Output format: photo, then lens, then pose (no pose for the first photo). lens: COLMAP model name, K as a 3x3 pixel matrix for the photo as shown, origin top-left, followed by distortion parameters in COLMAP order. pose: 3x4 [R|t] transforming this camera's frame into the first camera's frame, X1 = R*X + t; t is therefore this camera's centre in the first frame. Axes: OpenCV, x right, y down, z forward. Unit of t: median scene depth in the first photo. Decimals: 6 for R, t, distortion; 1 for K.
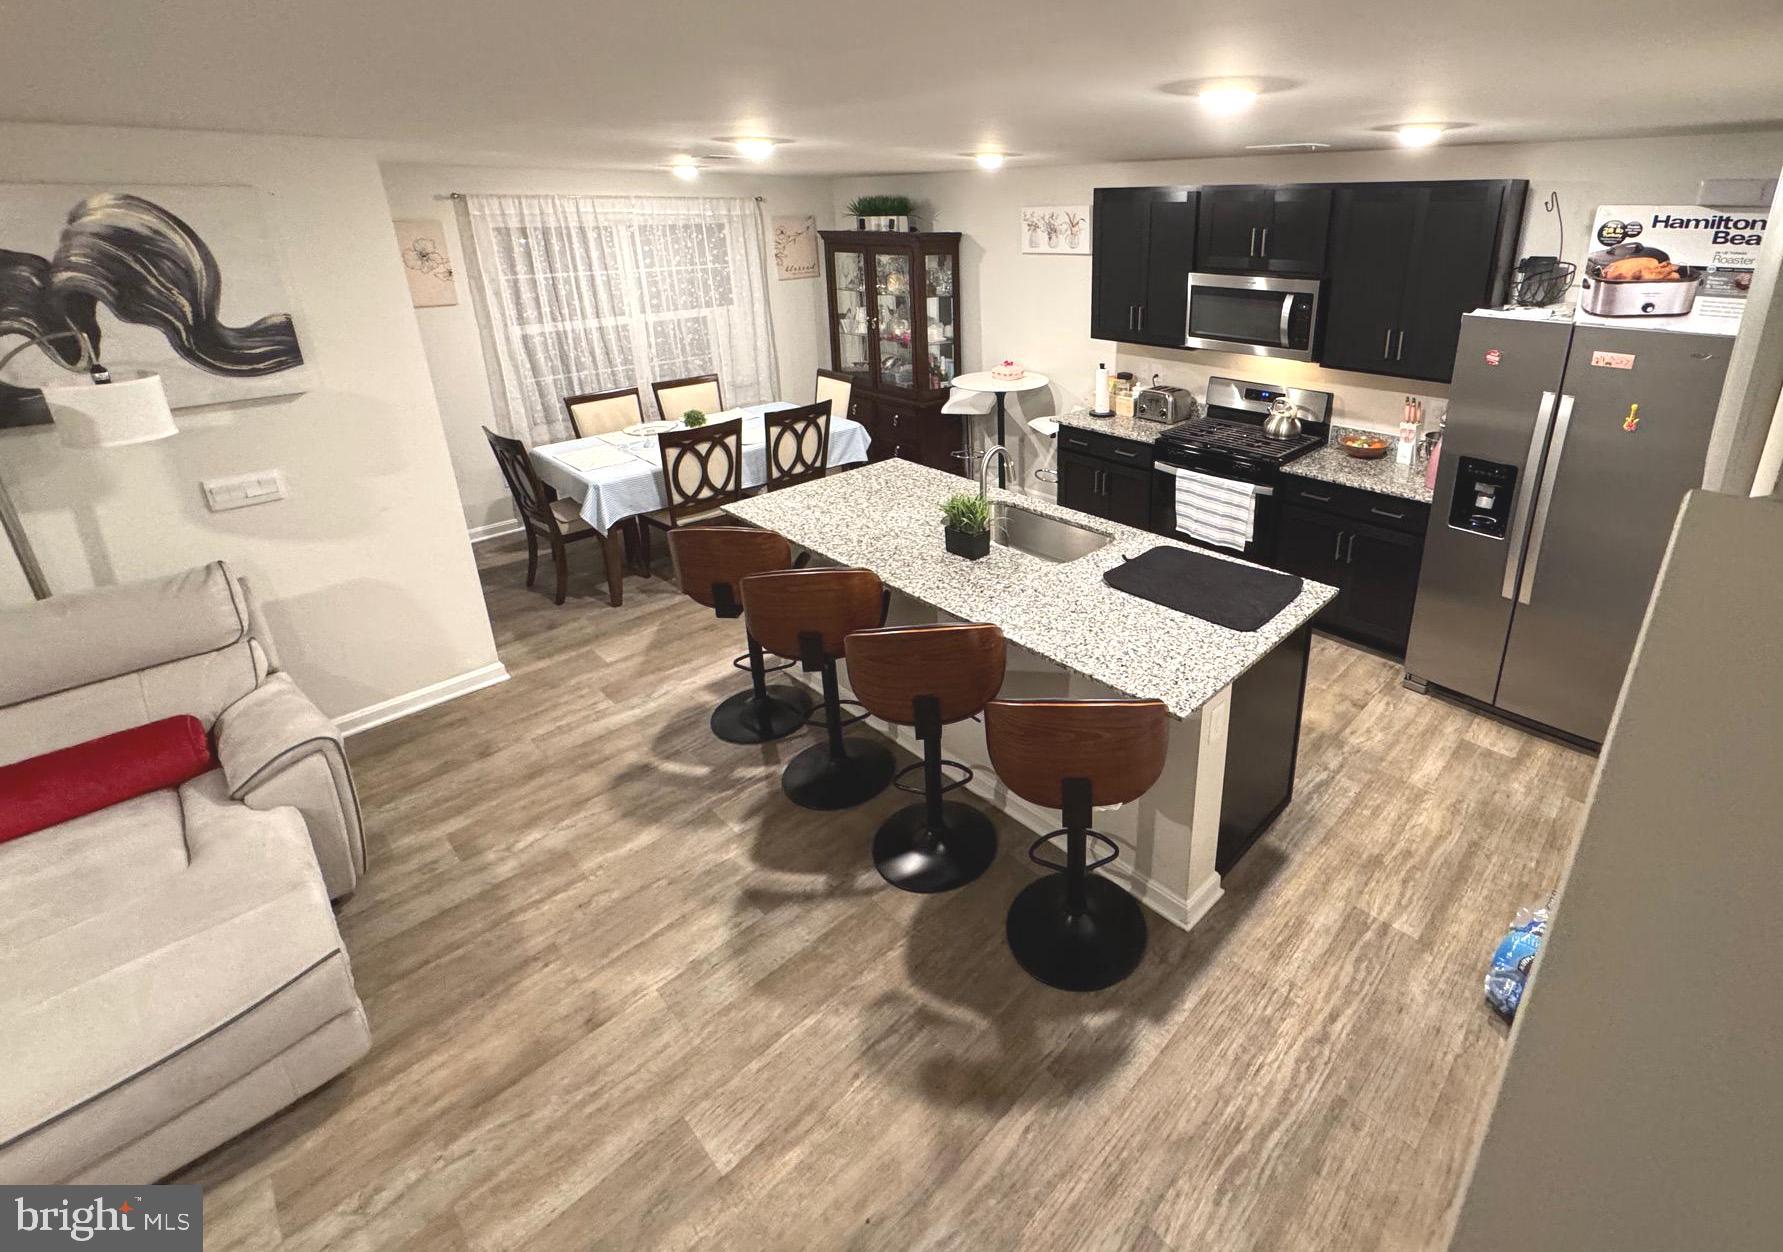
lens RADIAL K [[815.5, 0, 1023.8], [0, 815.5, 485.5], [0, 0, 1]] dist [-0.006523, 0.002403]
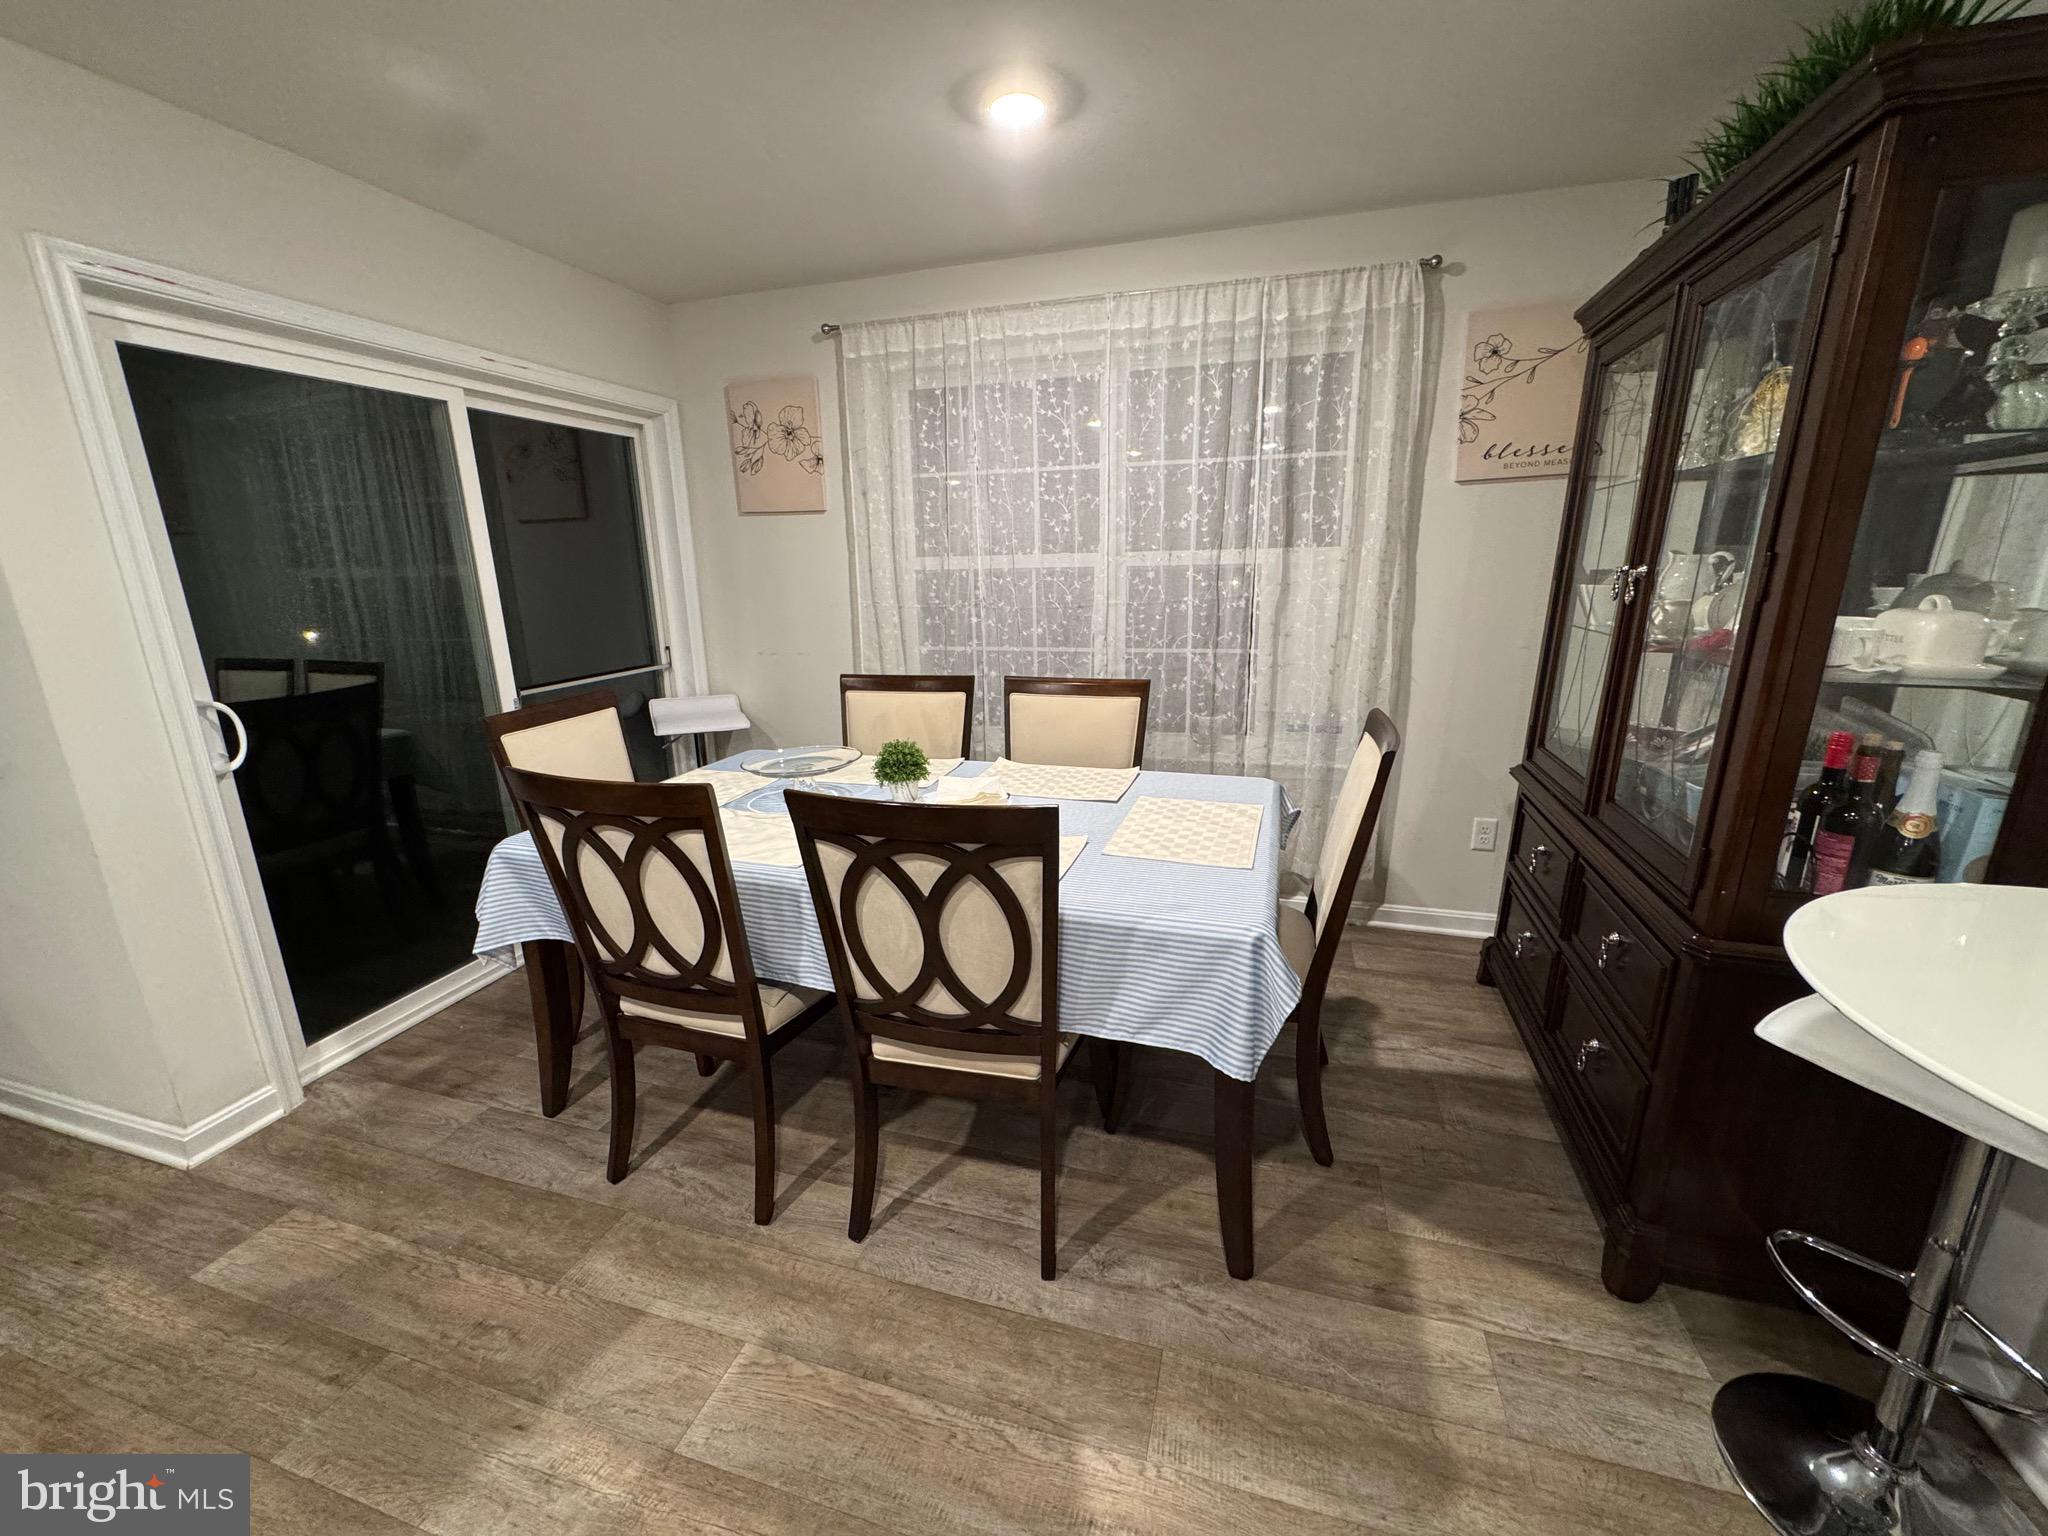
lens RADIAL K [[814.7, 0, 1024.2], [0, 814.7, 768.4], [0, 0, 1]] dist [-0.004893, 0.000927]
pose [[0.433188, 0.219256, -0.874228, -0.036482], [-0.271242, 0.956708, 0.105538, -0.192493], [0.859521, 0.191409, 0.473906, 1.200014]]
